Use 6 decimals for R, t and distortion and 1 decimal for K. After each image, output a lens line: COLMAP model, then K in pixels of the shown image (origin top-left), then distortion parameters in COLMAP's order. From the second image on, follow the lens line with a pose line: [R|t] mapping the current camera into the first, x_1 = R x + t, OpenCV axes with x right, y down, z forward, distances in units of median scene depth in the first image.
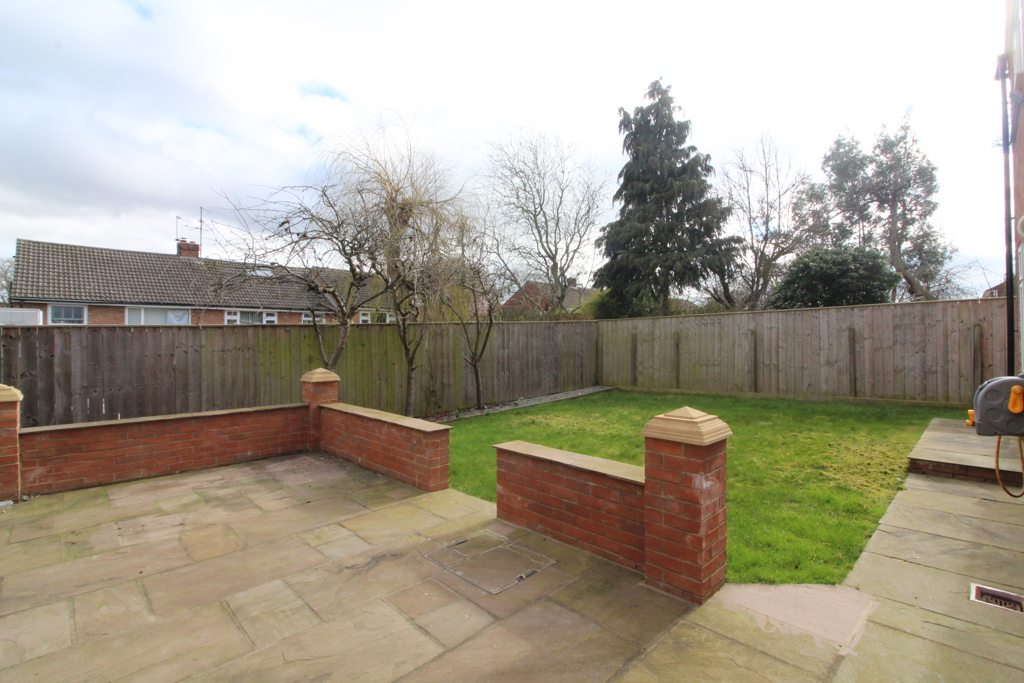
lens RADIAL K [[474.9, 0, 514.0], [0, 474.9, 333.9], [0, 0, 1]] dist [-0.009989, -0.001146]
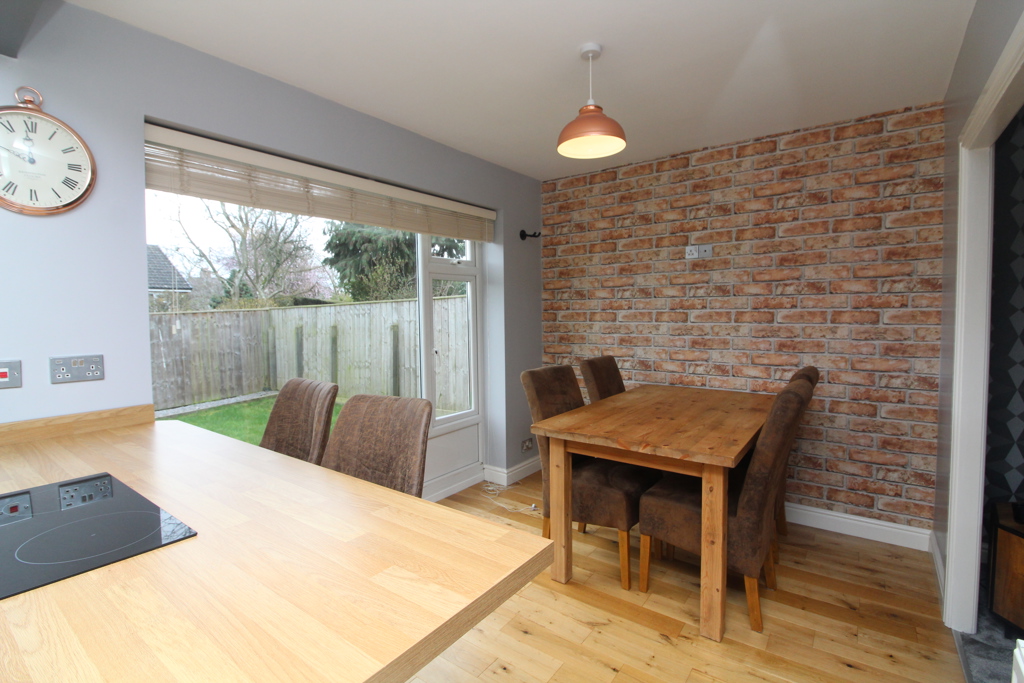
lens RADIAL K [[474.9, 0, 511.8], [0, 474.9, 336.6], [0, 0, 1]] dist [-0.009989, -0.001146]
pose [[0.991003, -0.017621, 0.132675, 0.755614], [0.009614, 0.998107, 0.060750, -0.041334], [-0.133494, -0.058927, 0.989296, 0.260323]]
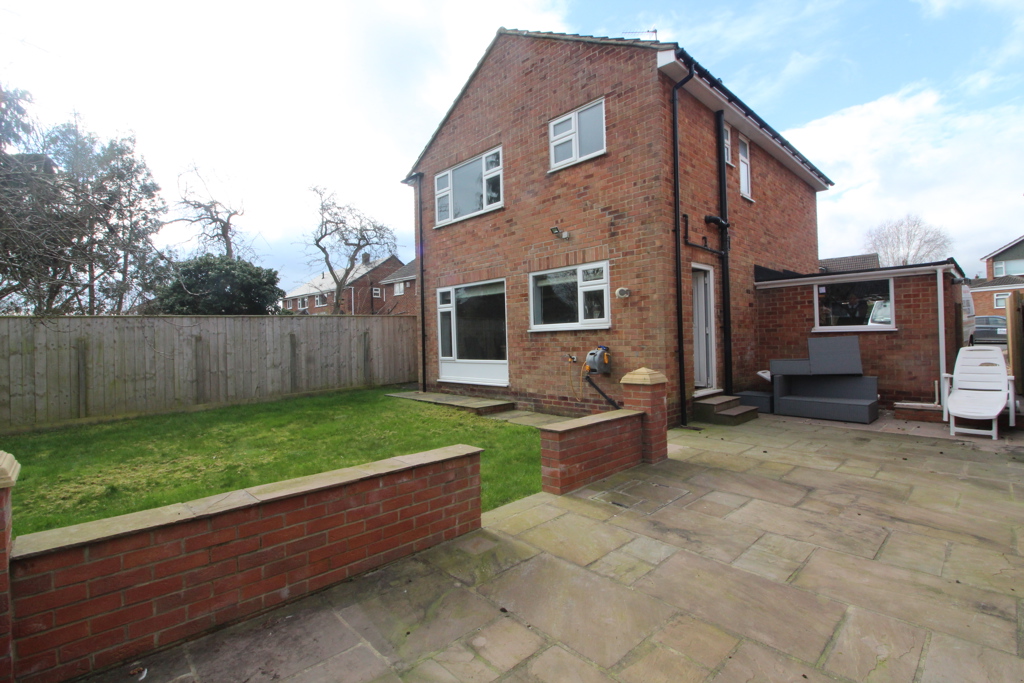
lens RADIAL K [[474.9, 0, 517.0], [0, 474.9, 335.9], [0, 0, 1]] dist [-0.009989, -0.001146]
pose [[0.007149, 0.009028, 0.999934, -0.509991], [0.014211, 0.999857, -0.009129, 0.011752], [-0.999873, 0.014275, 0.007020, 0.487155]]
